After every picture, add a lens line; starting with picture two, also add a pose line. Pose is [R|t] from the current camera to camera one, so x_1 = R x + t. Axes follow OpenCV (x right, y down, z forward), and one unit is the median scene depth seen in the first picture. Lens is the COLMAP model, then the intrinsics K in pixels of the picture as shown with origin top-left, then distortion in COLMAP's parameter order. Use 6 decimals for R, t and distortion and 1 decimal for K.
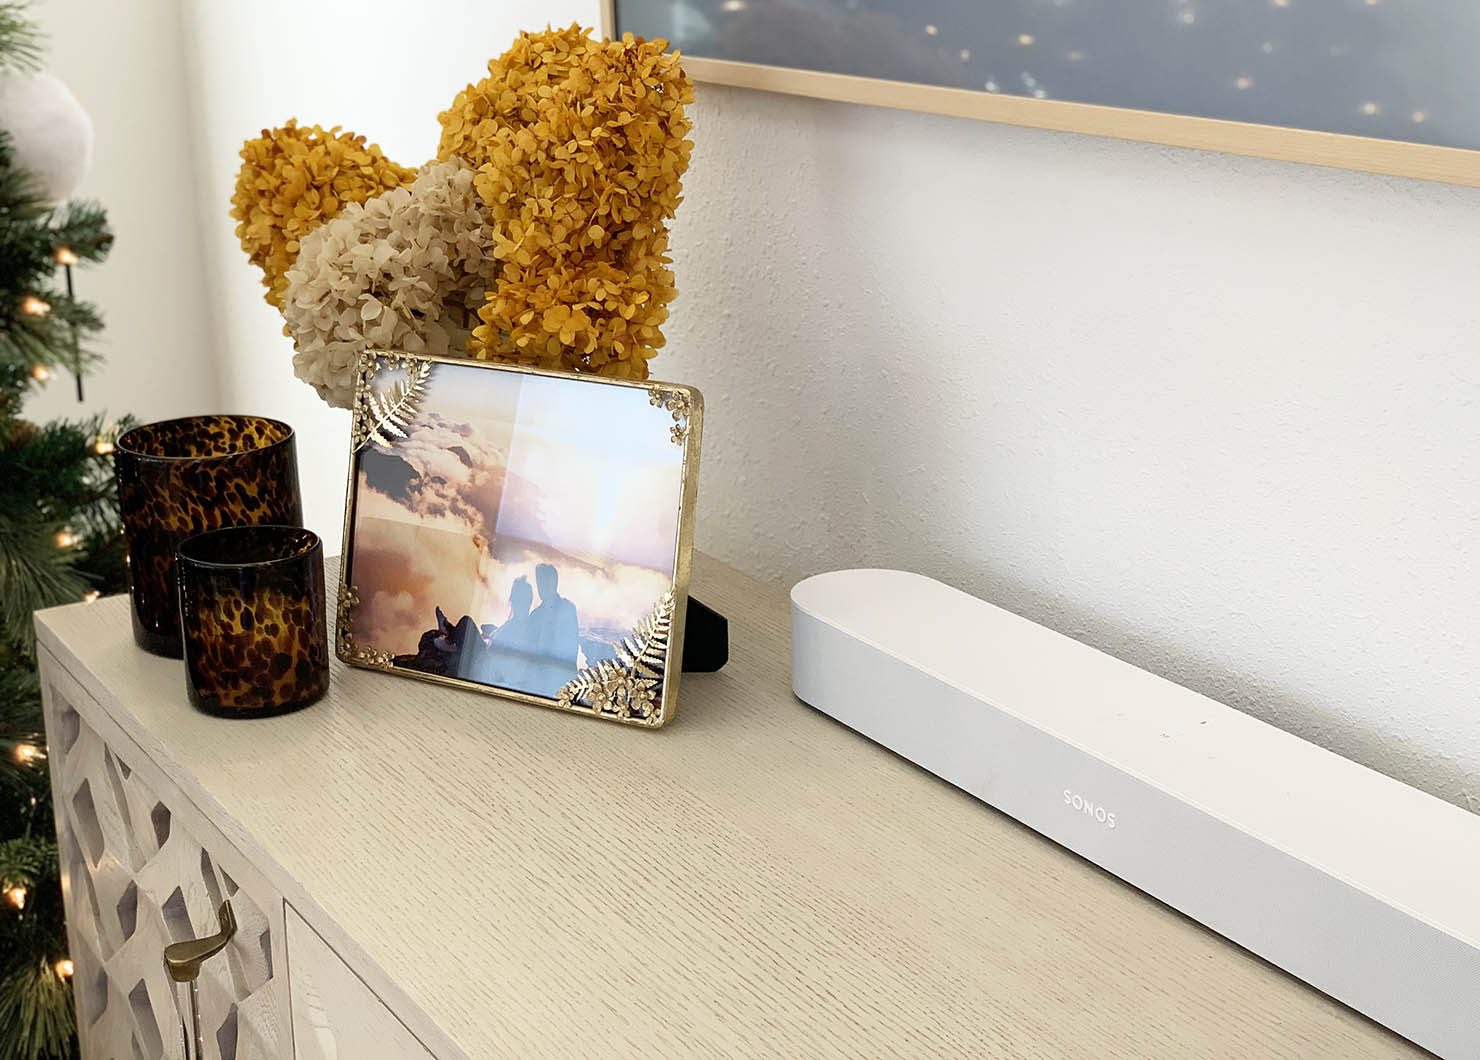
lens RADIAL K [[2268.4, 0, 740.0], [0, 2268.4, 530.0], [0, 0, 1]] dist [0.002934, -0.002089]
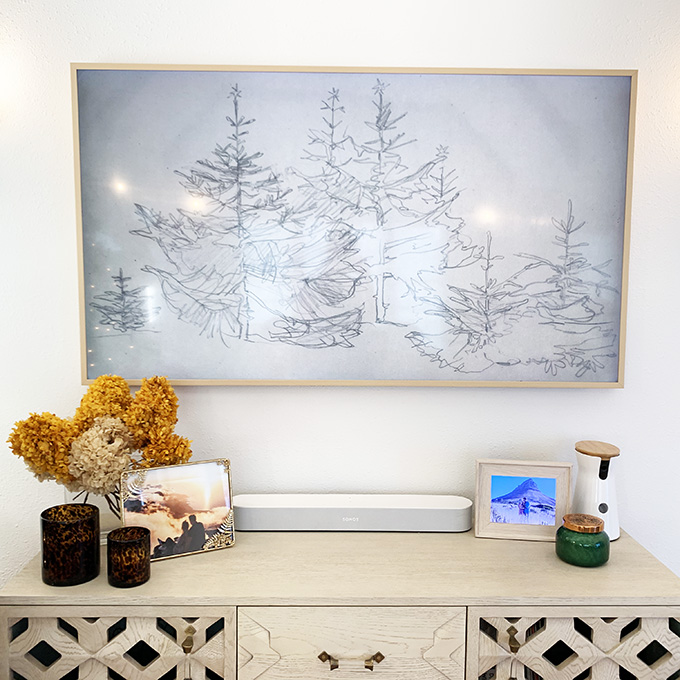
lens RADIAL K [[764.5, 0, 340.0], [0, 764.5, 340.0], [0, 0, 1]] dist [-0.010477, -0.027704]
pose [[0.492551, -0.070467, 0.867426, -1.018569], [0.235174, 0.970413, -0.054705, -0.136259], [-0.837906, 0.230941, 0.494549, 0.101272]]
